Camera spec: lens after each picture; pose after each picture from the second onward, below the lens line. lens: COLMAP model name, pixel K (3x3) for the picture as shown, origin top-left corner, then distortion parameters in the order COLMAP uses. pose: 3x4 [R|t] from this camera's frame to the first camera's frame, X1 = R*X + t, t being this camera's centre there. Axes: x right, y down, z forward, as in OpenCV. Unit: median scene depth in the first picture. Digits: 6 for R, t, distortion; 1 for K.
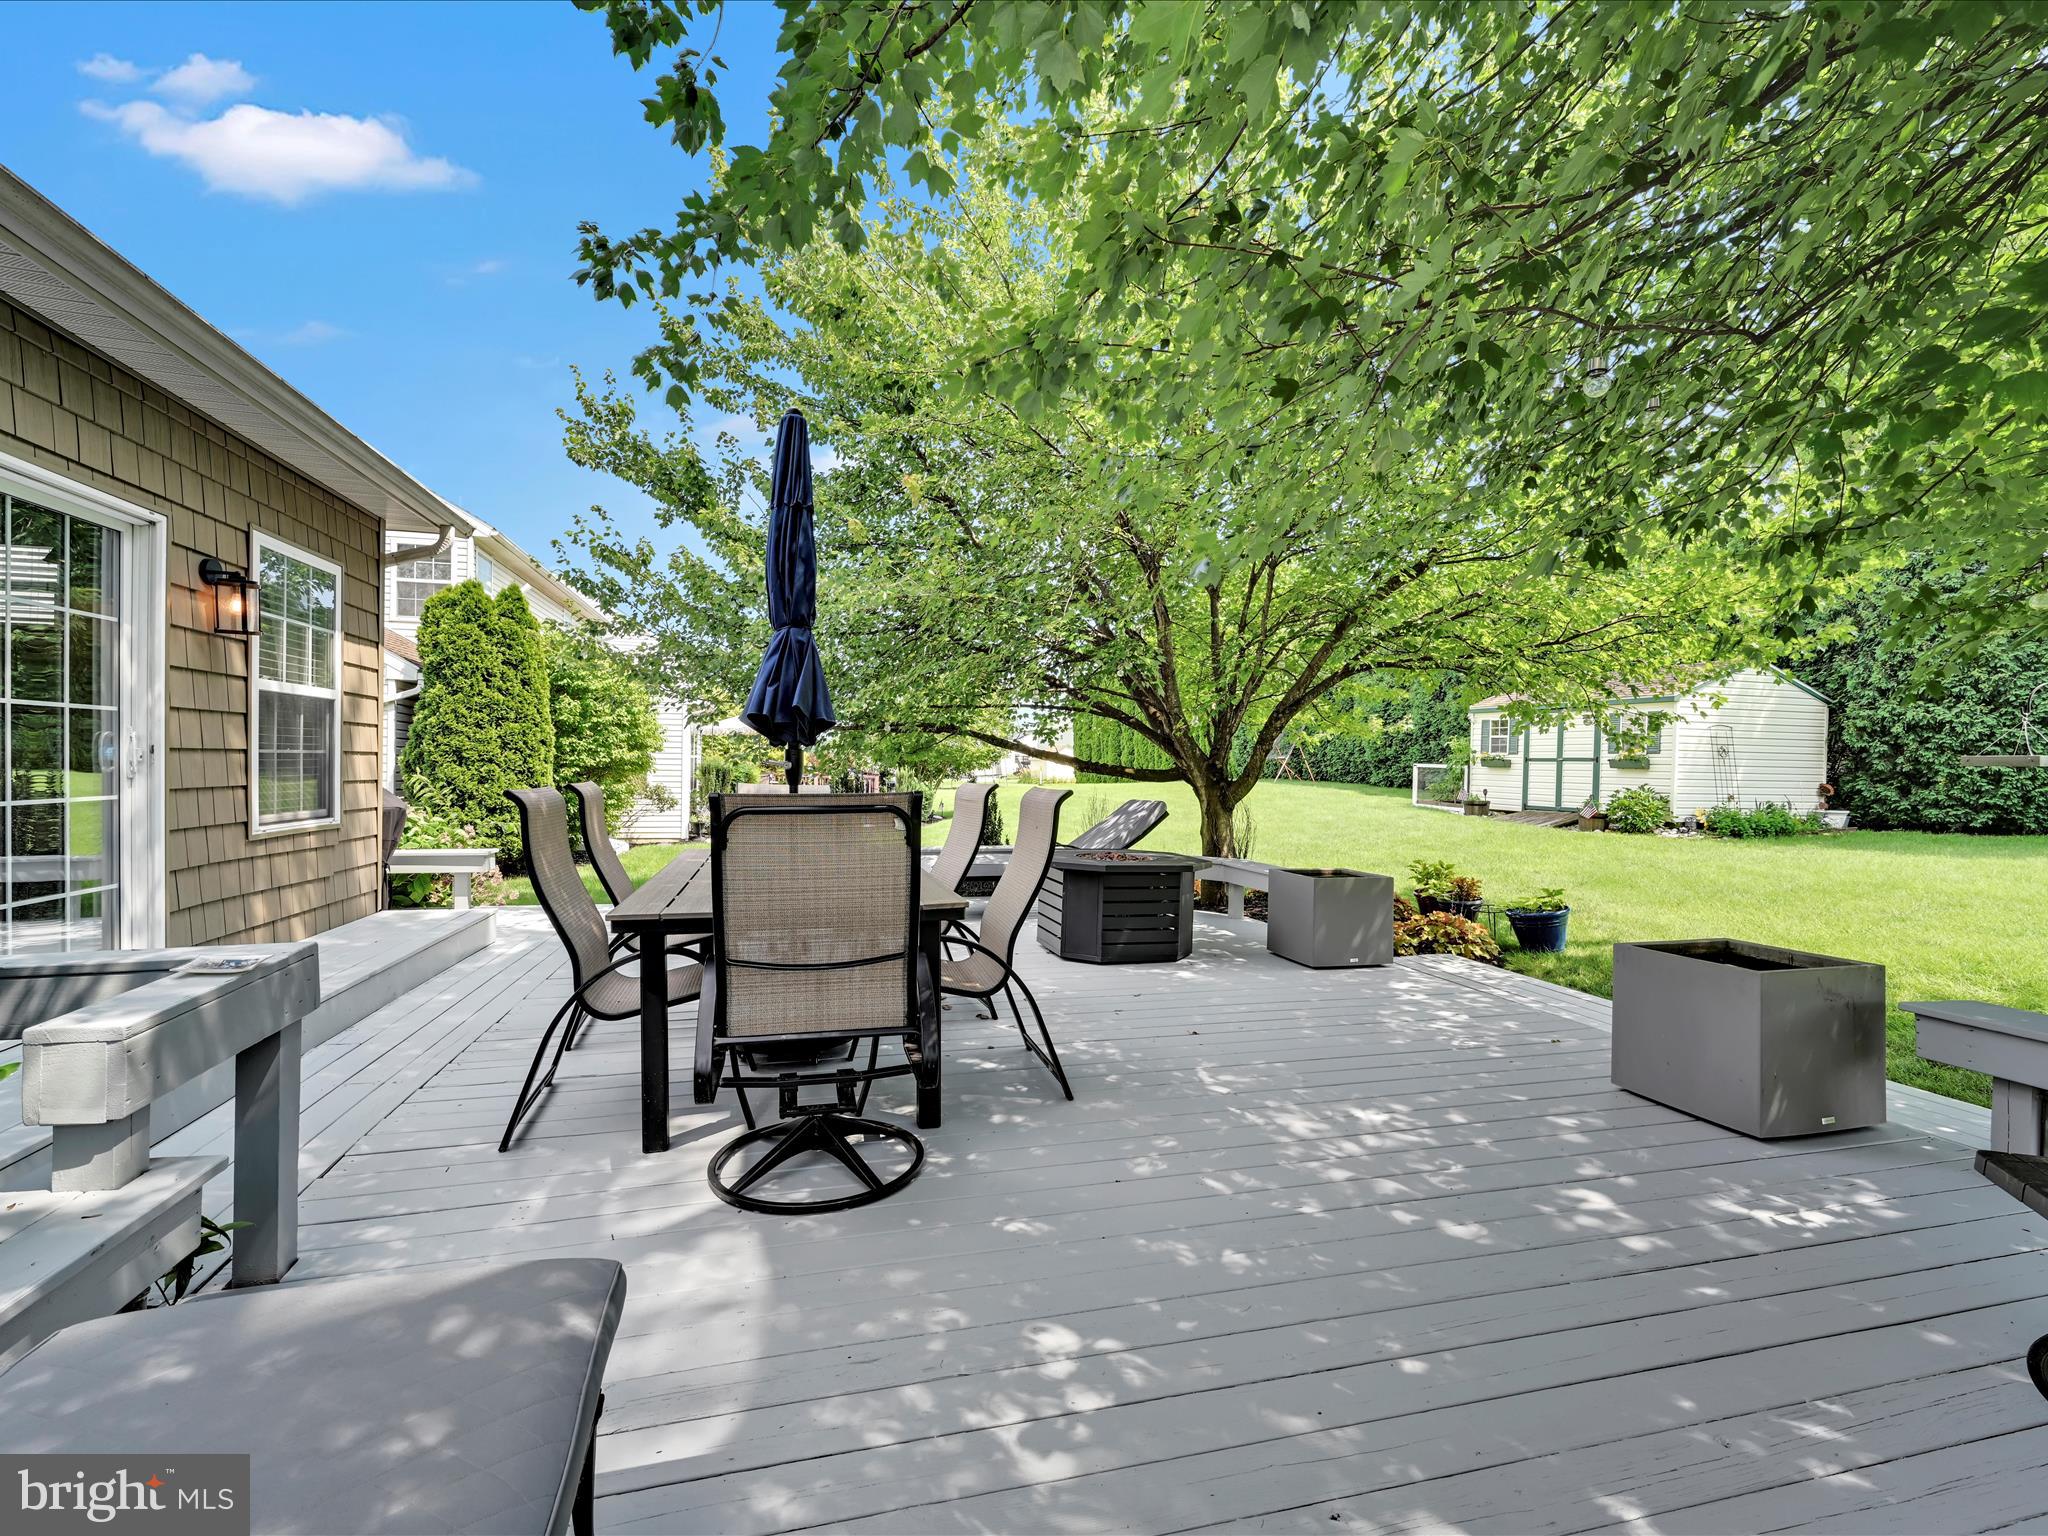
lens RADIAL K [[943.8, 0, 1024.4], [0, 943.8, 768.0], [0, 0, 1]] dist [0.002465, -0.001228]
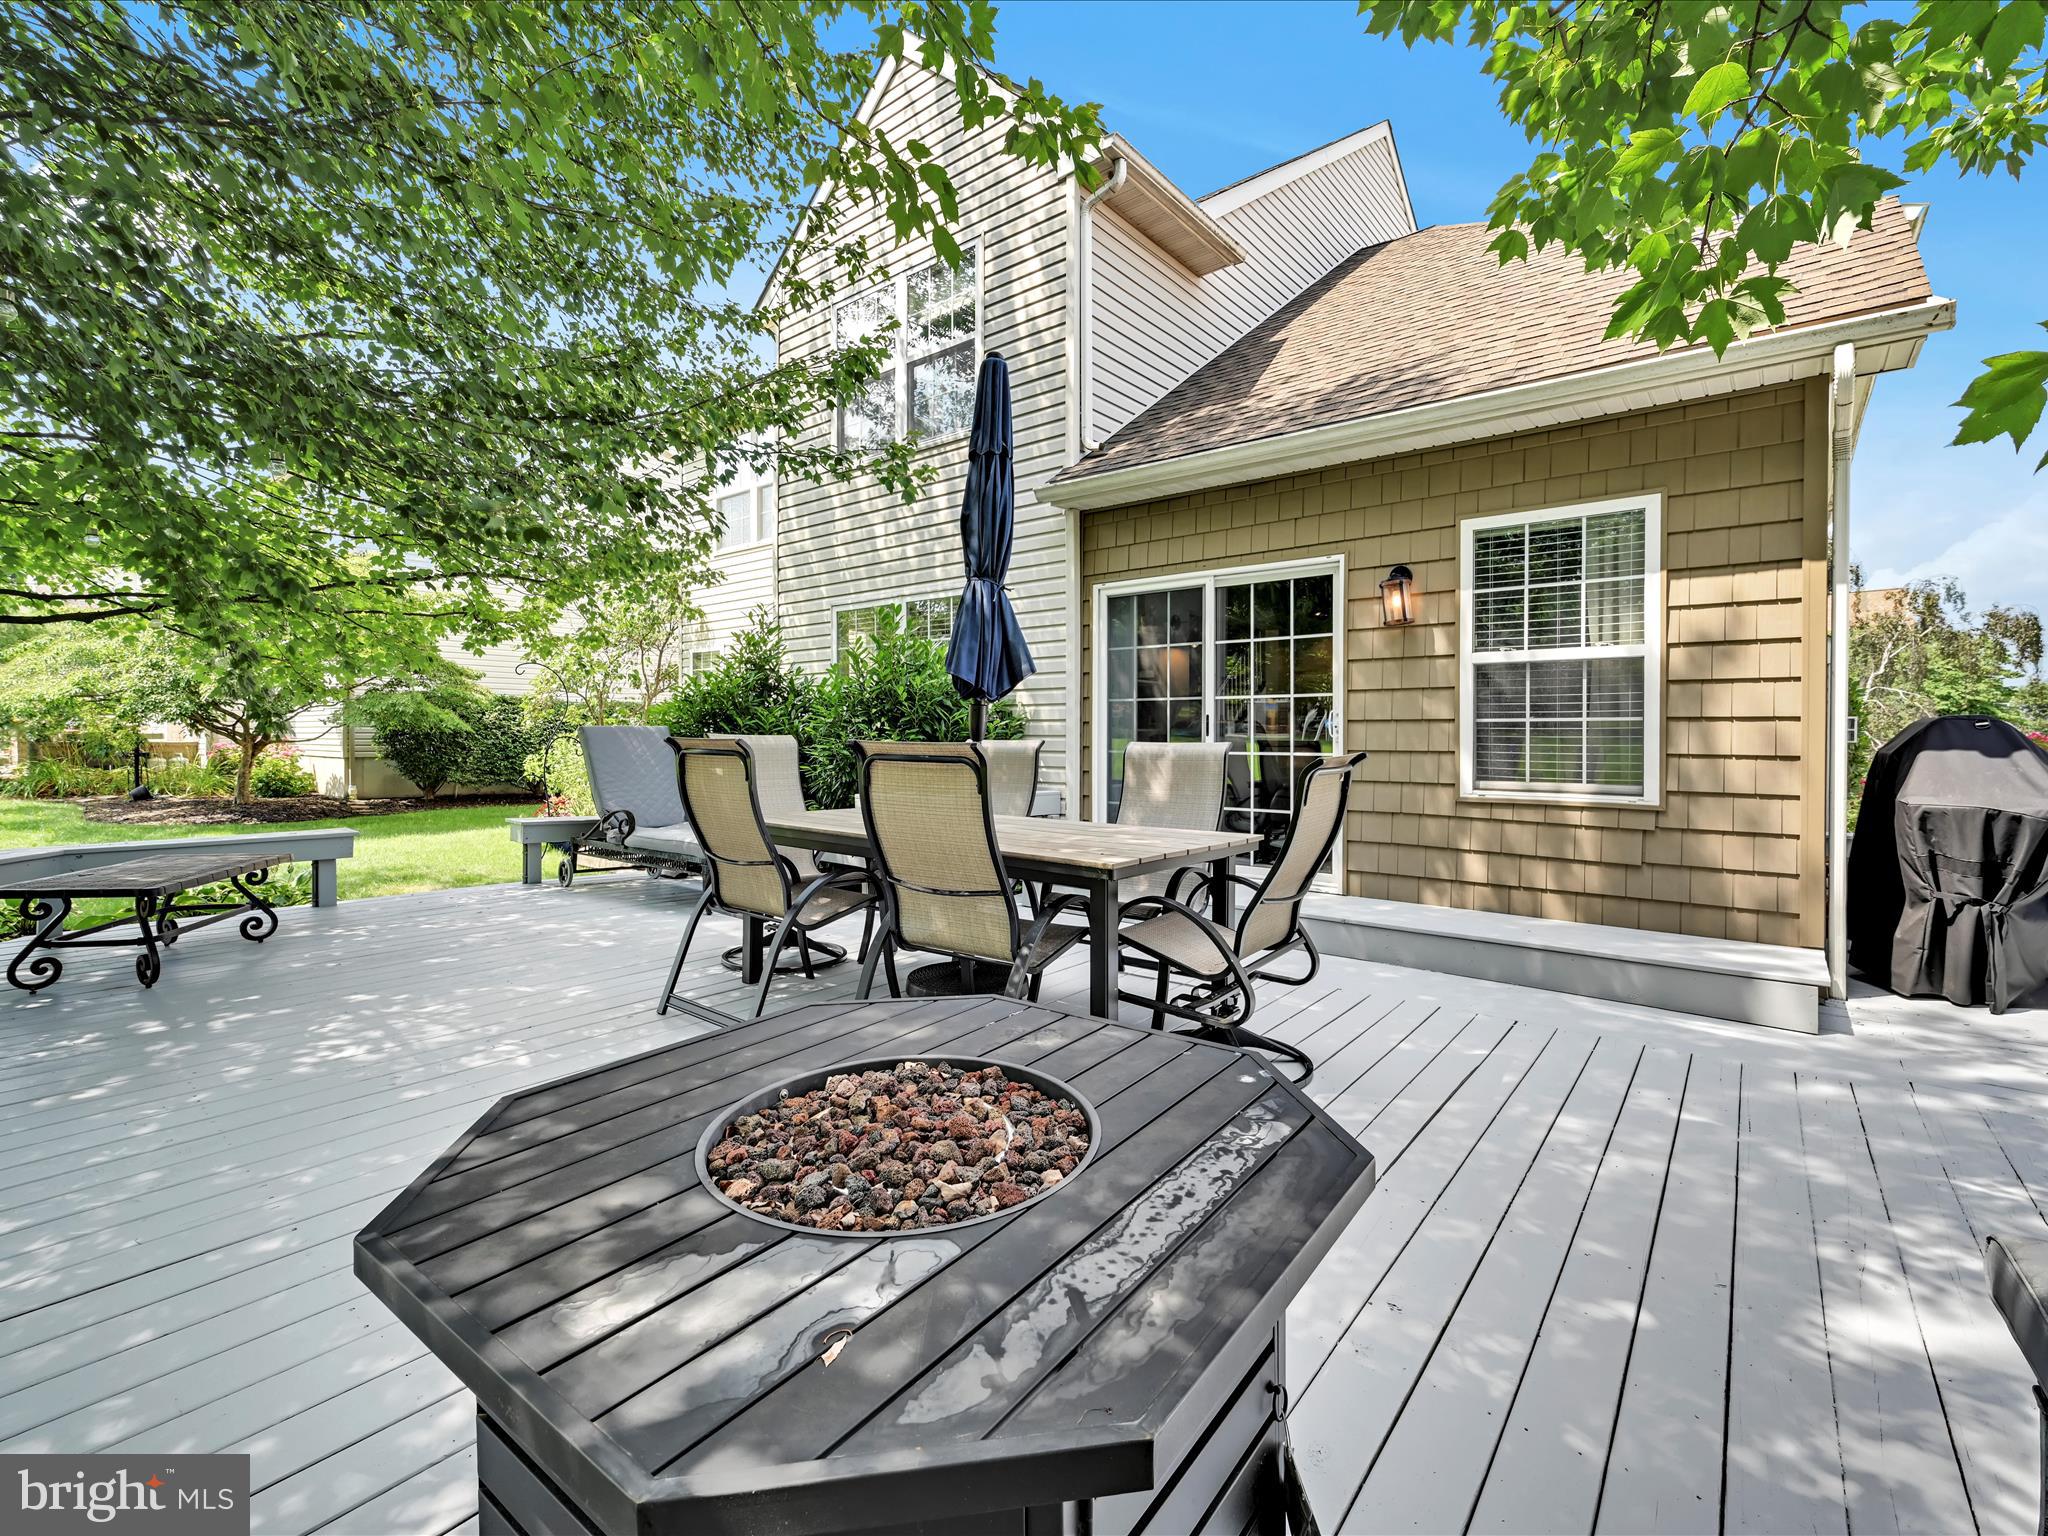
lens RADIAL K [[943.8, 0, 1028.0], [0, 943.8, 767.0], [0, 0, 1]] dist [0.002465, -0.001228]
pose [[-0.813607, 0.000113, -0.581416, 0.309346], [-0.010284, 0.999841, 0.014586, 0.030492], [0.581325, 0.017846, -0.813476, 1.910325]]
